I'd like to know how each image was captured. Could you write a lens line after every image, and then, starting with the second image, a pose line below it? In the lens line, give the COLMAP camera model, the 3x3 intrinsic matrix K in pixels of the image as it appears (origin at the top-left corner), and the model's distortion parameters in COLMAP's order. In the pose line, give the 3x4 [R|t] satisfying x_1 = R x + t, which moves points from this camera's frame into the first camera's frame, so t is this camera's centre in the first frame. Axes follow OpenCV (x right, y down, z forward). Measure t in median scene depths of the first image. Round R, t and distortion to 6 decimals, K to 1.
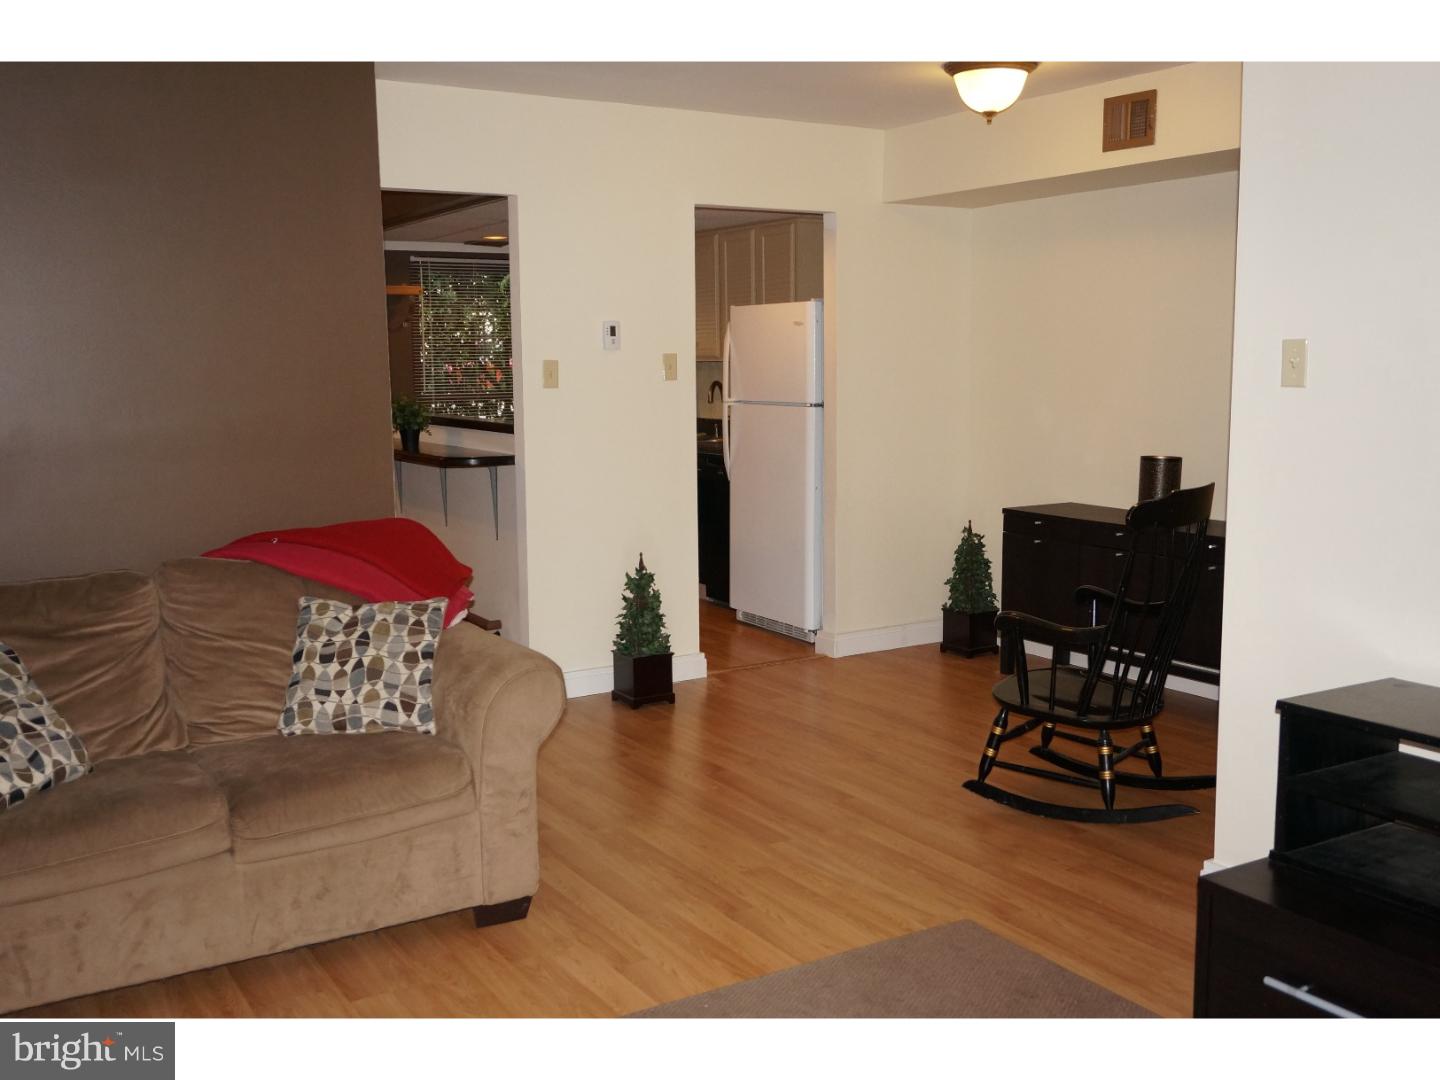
lens RADIAL K [[1396.3, 0, 720.0], [0, 1396.3, 540.0], [0, 0, 1]] dist [0.008226, 0.013646]
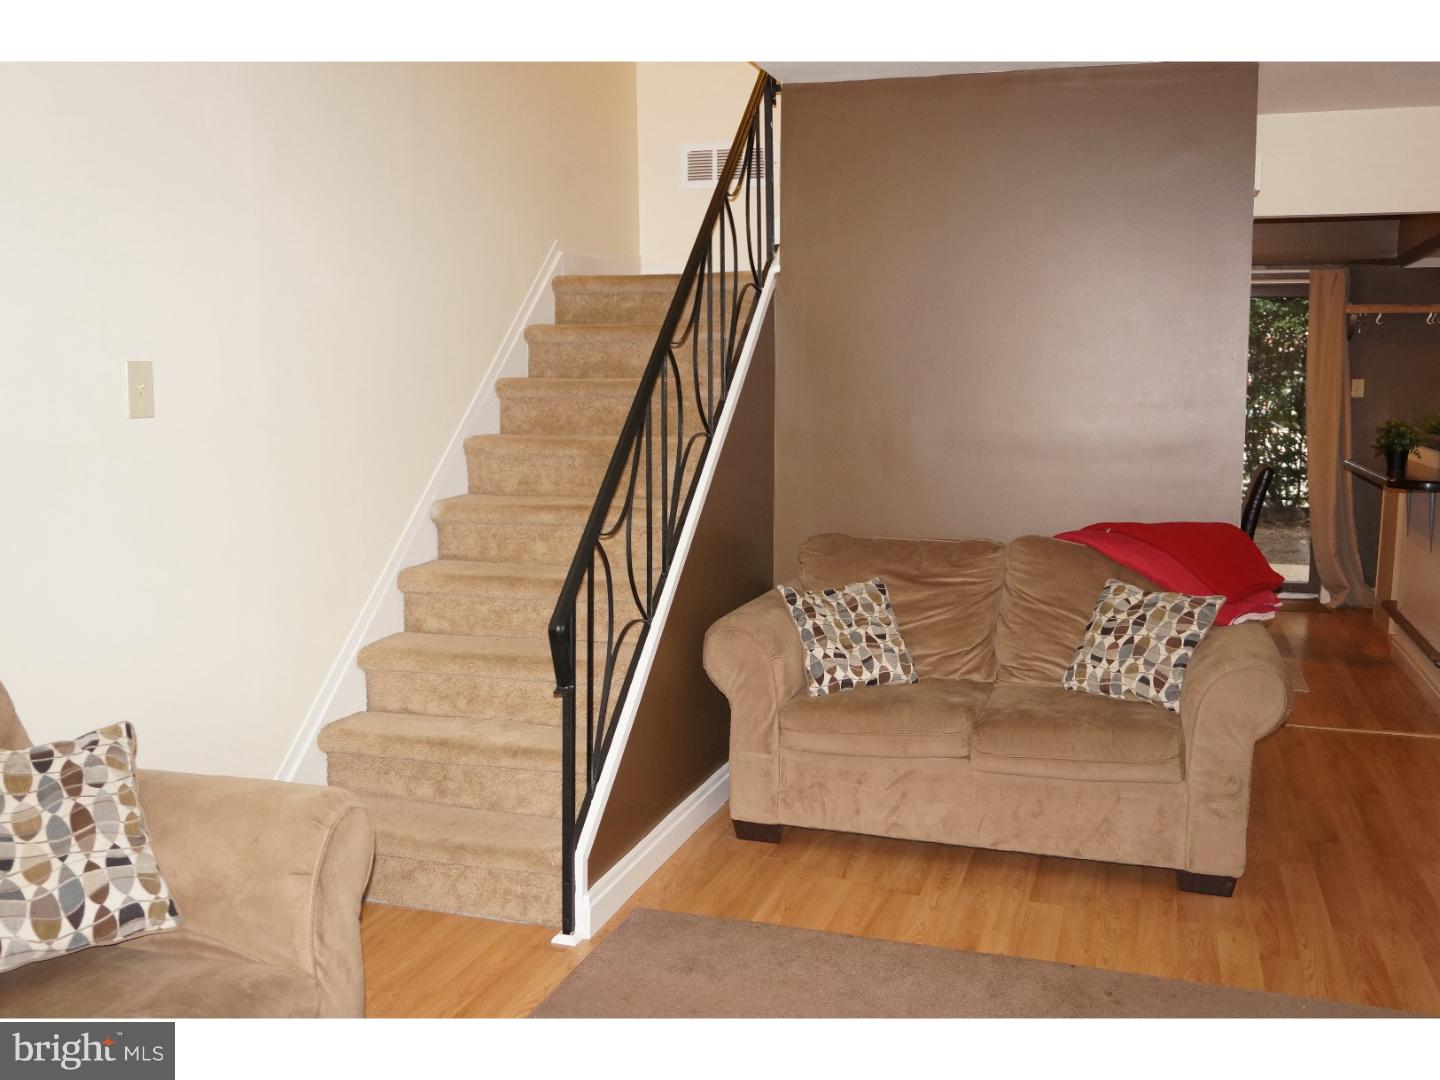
lens RADIAL K [[1396.3, 0, 720.0], [0, 1396.3, 540.0], [0, 0, 1]] dist [0.008226, 0.013646]
pose [[0.655672, 0.105326, -0.747664, 0.379080], [-0.115213, 0.992583, 0.038791, 0.000626], [0.746204, 0.060707, 0.662943, -0.025457]]
